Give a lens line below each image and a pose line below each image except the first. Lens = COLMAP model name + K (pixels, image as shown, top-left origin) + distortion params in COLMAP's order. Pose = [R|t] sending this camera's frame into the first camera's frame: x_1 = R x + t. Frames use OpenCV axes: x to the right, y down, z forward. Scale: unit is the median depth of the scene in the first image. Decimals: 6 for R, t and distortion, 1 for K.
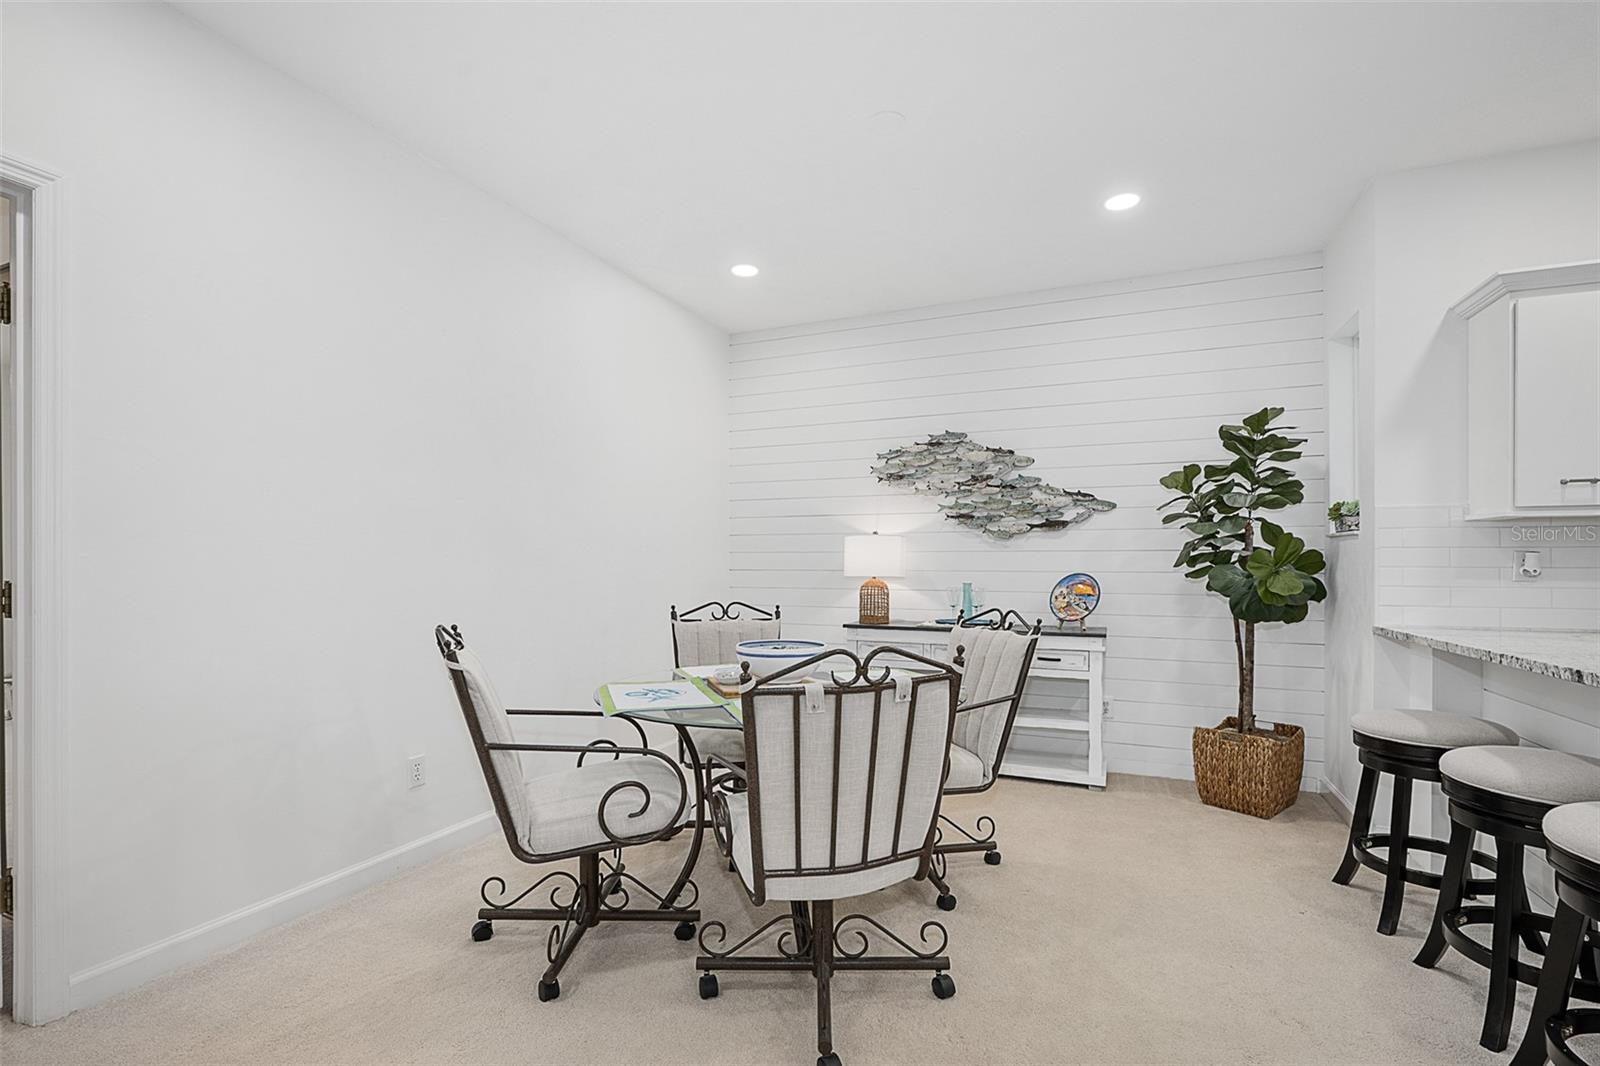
lens RADIAL K [[724.3, 0, 815.7], [0, 724.3, 561.2], [0, 0, 1]] dist [-0.007738, -0.000905]
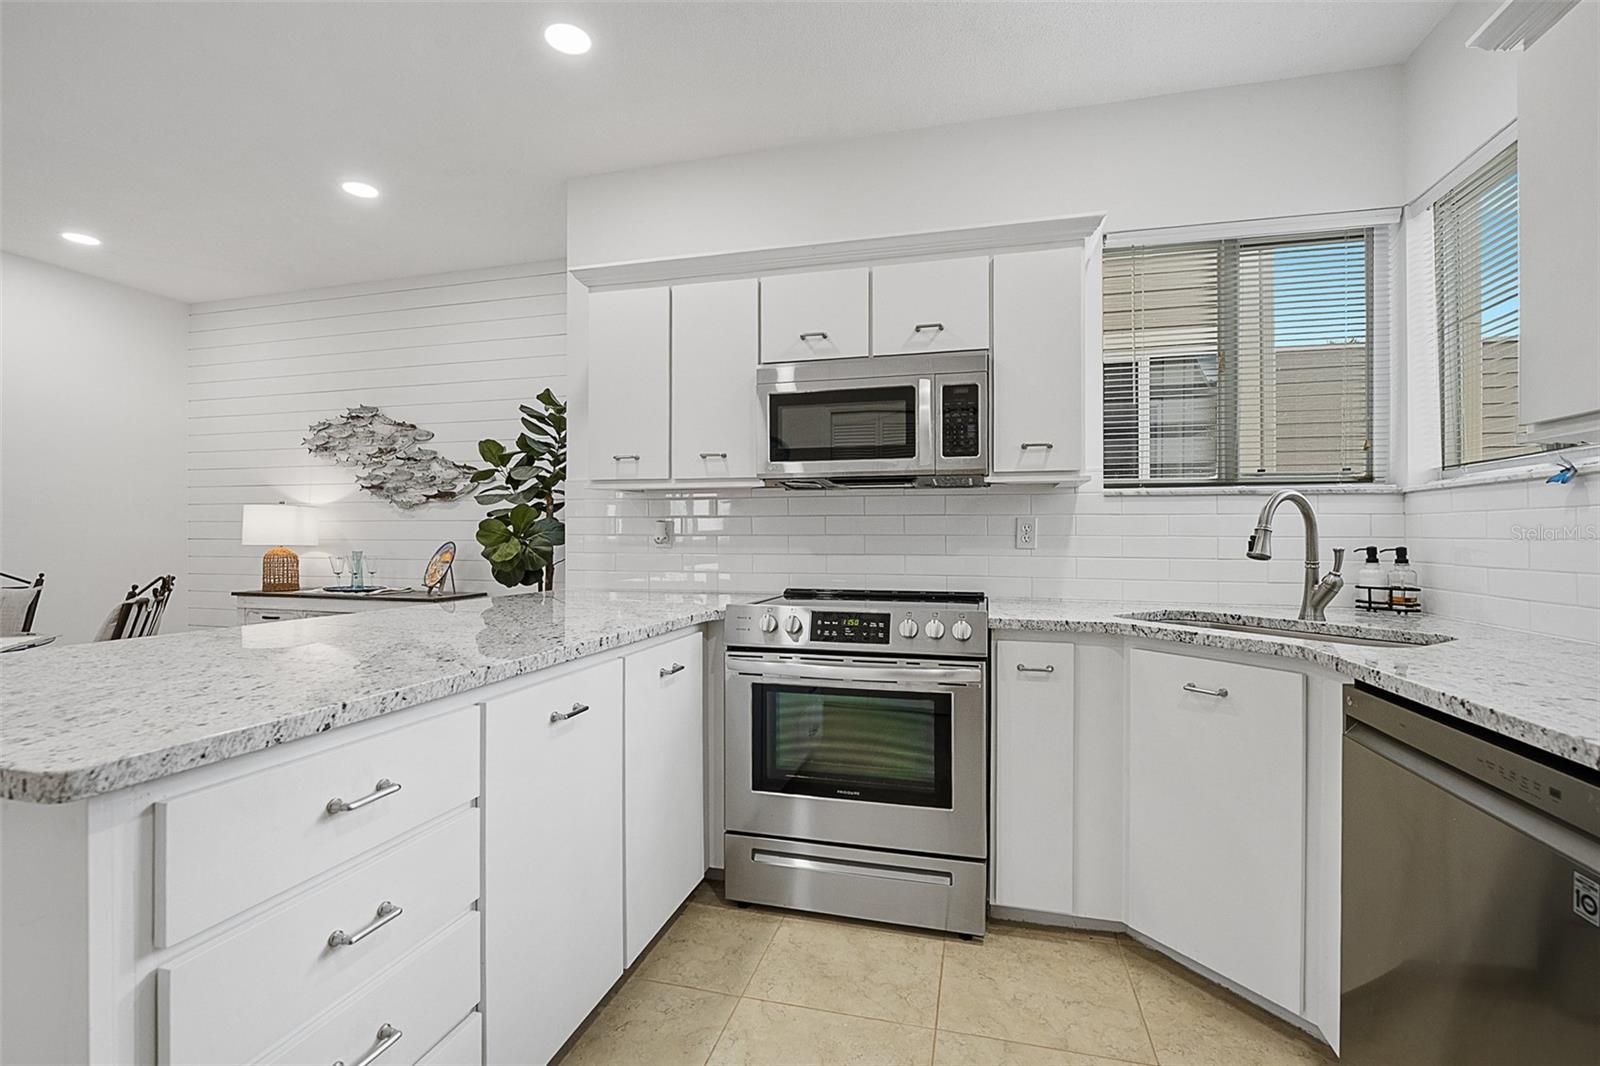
lens RADIAL K [[660.8, 0, 812.7], [0, 660.8, 541.4], [0, 0, 1]] dist [-0.009190, 0.000820]
pose [[0.988071, 0.000358, 0.153998, 0.846252], [-0.002103, 0.999935, 0.011173, 0.005219], [-0.153984, -0.011363, 0.988008, -0.044960]]
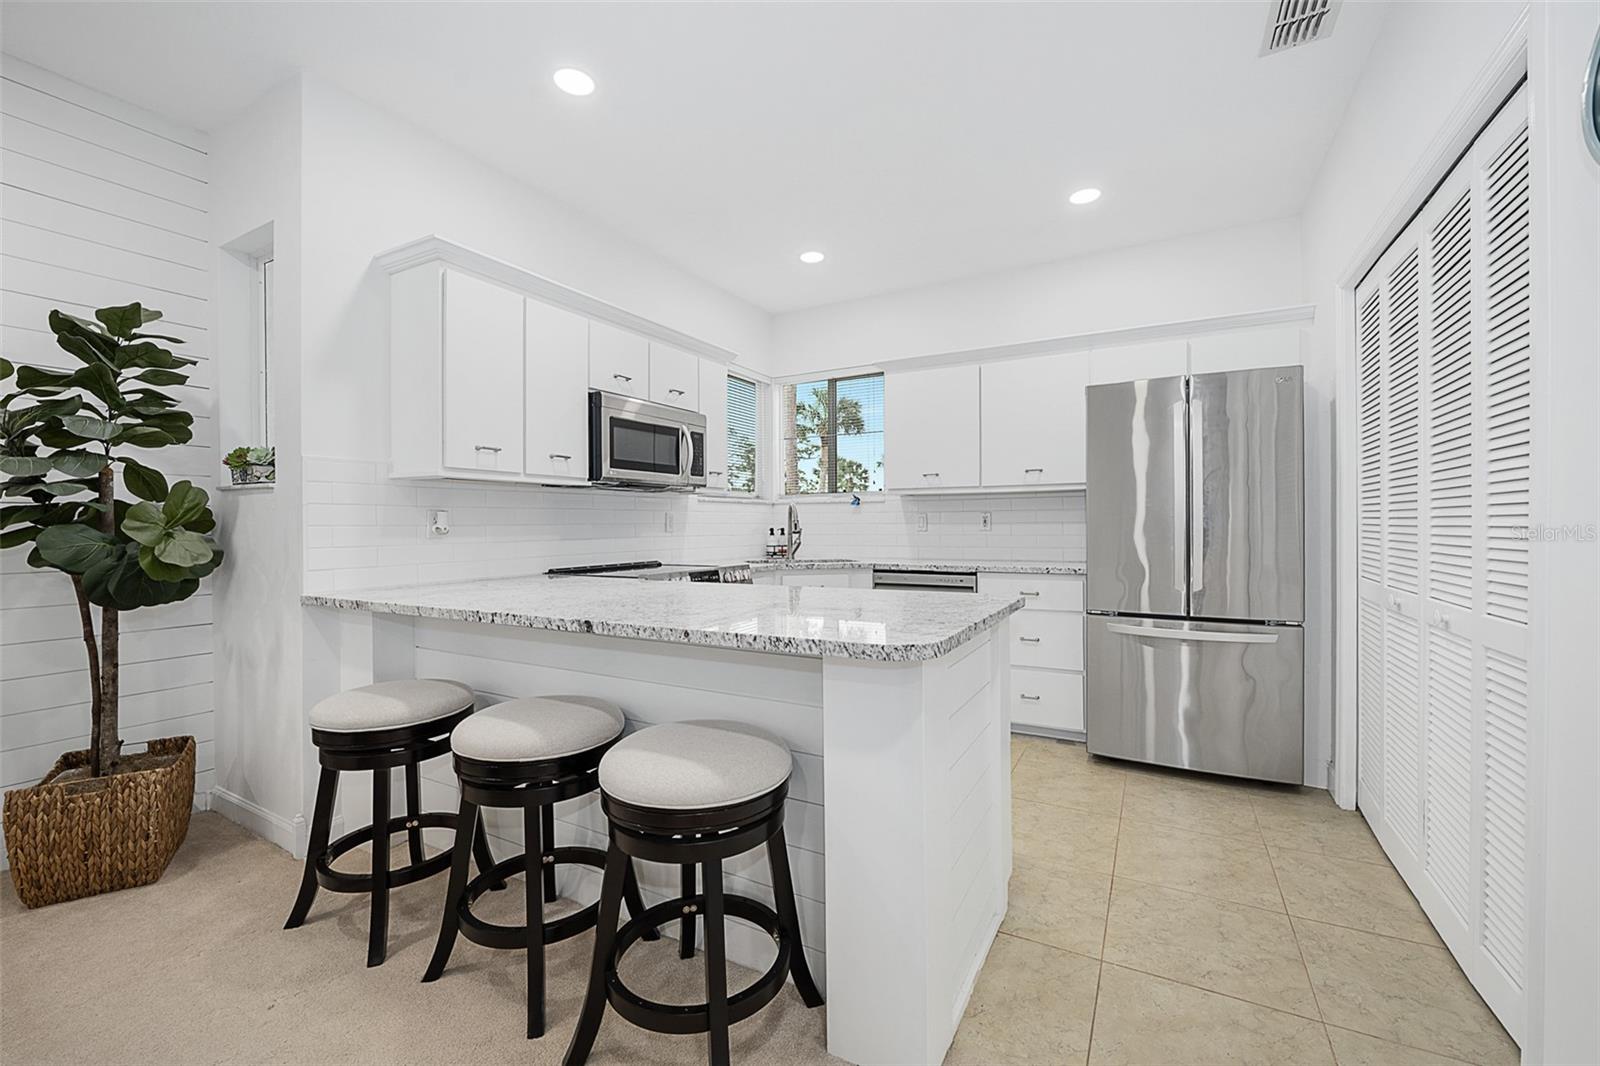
lens RADIAL K [[660.8, 0, 798.9], [0, 660.8, 525.8], [0, 0, 1]] dist [-0.009190, 0.000820]
pose [[0.125496, -0.006564, 0.992072, 0.064832], [0.001164, 0.999978, 0.006469, 0.002715], [-0.992093, 0.000343, 0.125501, 0.269622]]
